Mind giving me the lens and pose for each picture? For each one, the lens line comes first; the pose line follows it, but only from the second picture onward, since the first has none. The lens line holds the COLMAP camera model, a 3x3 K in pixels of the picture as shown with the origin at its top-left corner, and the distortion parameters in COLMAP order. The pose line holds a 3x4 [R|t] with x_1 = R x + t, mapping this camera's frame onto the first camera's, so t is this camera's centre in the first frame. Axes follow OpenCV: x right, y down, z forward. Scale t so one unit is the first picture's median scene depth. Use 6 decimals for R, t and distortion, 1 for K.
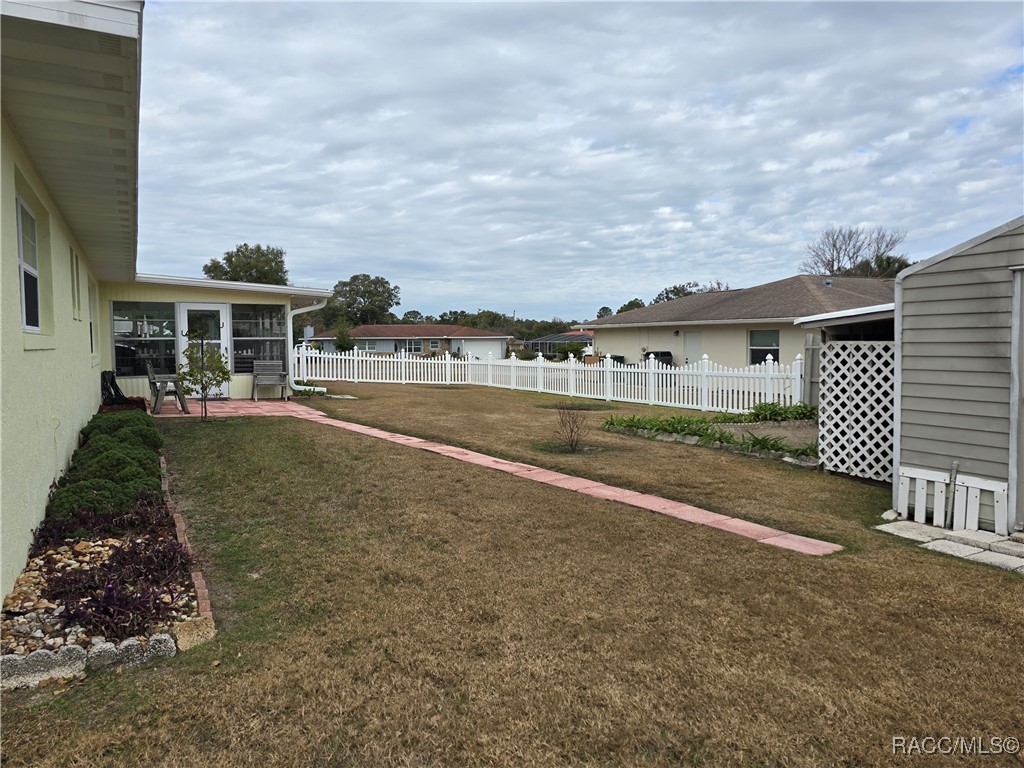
lens RADIAL K [[713.9, 0, 496.2], [0, 713.9, 380.6], [0, 0, 1]] dist [0.116646, -0.068044]
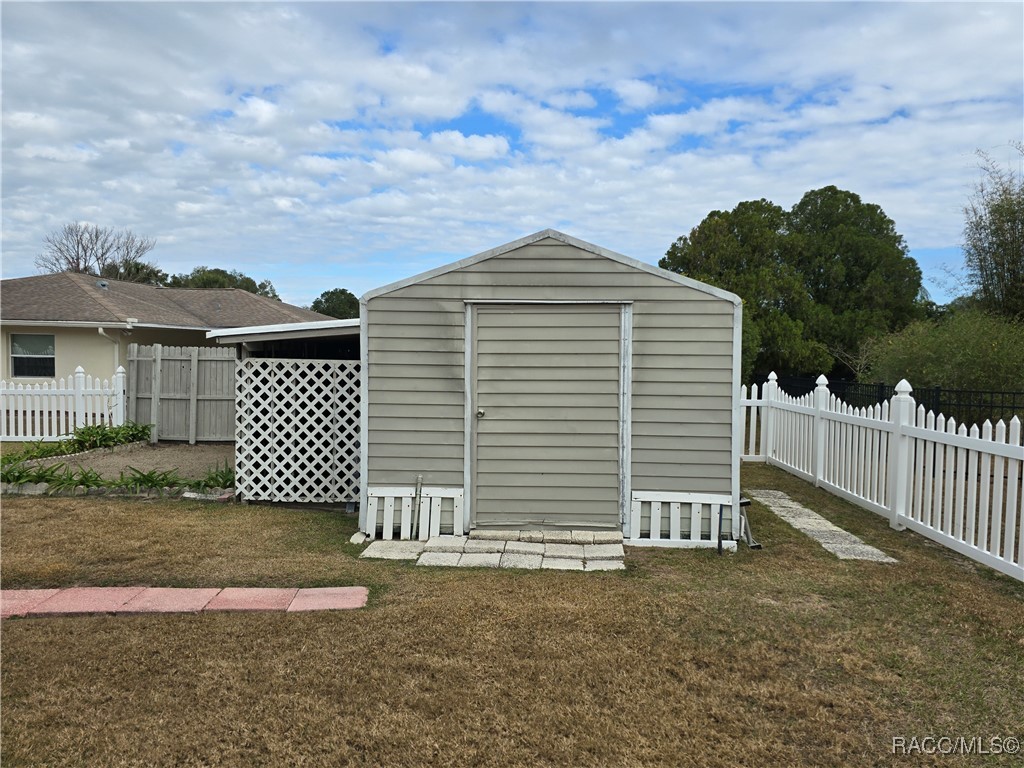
lens RADIAL K [[702.4, 0, 558.8], [0, 702.4, 363.5], [0, 0, 1]] dist [0.005572, -0.001360]
pose [[0.477285, -0.007919, 0.878713, -0.130767], [0.032236, 0.999444, -0.008503, -0.028068], [-0.878157, 0.032384, 0.477275, 0.246547]]
